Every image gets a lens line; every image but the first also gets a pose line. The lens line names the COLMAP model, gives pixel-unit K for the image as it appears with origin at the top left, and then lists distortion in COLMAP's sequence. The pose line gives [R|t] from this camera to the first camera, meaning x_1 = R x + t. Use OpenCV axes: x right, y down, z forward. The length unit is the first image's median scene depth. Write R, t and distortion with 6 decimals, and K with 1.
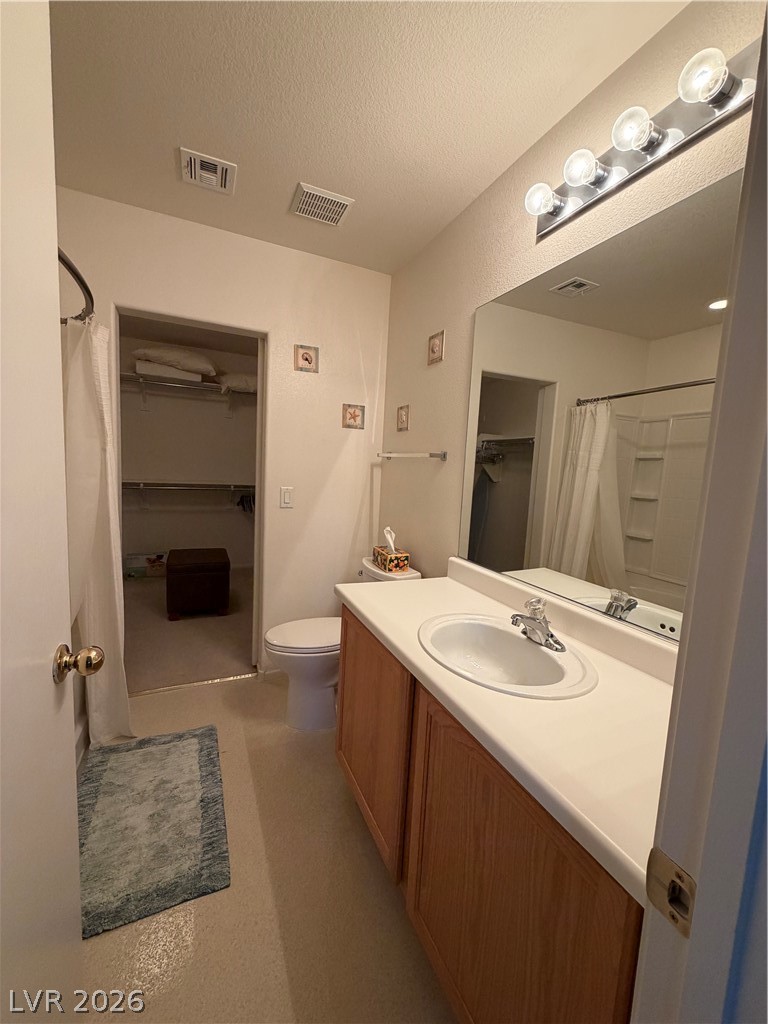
lens RADIAL K [[407.5, 0, 381.8], [0, 407.5, 510.5], [0, 0, 1]] dist [-0.002311, 0.001074]
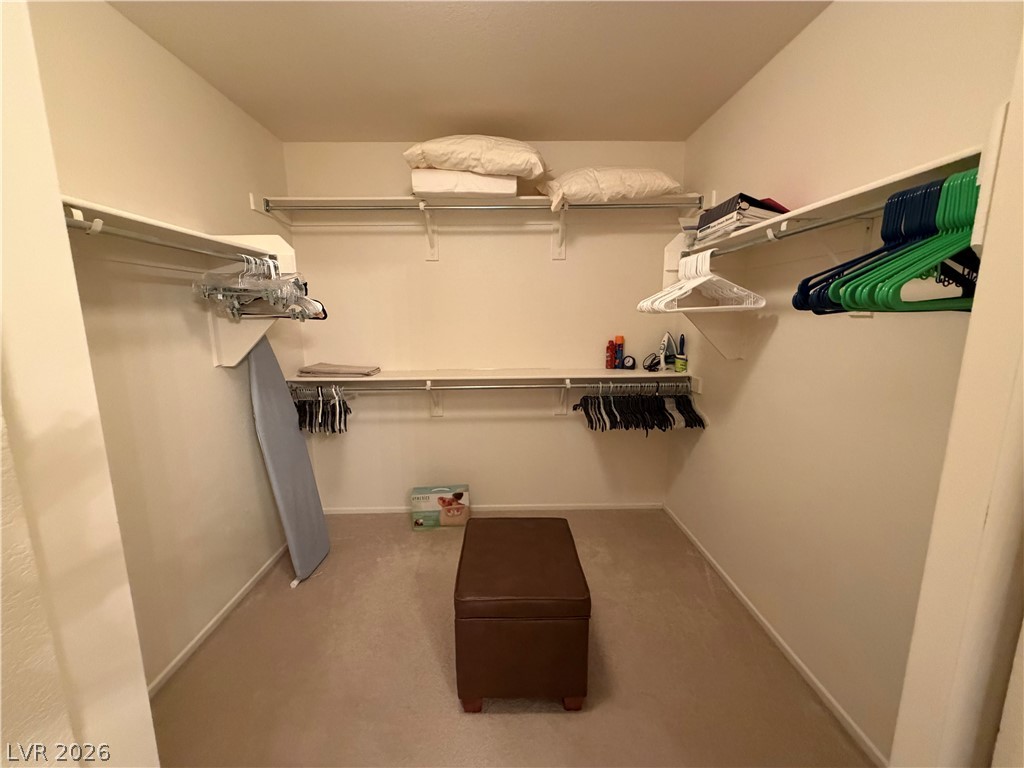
lens RADIAL K [[407.5, 0, 511.6], [0, 407.5, 384.4], [0, 0, 1]] dist [-0.002311, 0.001074]
pose [[0.915425, 0.006208, -0.402441, -0.222633], [0.011638, 0.999055, 0.041882, -0.082634], [0.402321, -0.043023, 0.914487, 0.475903]]
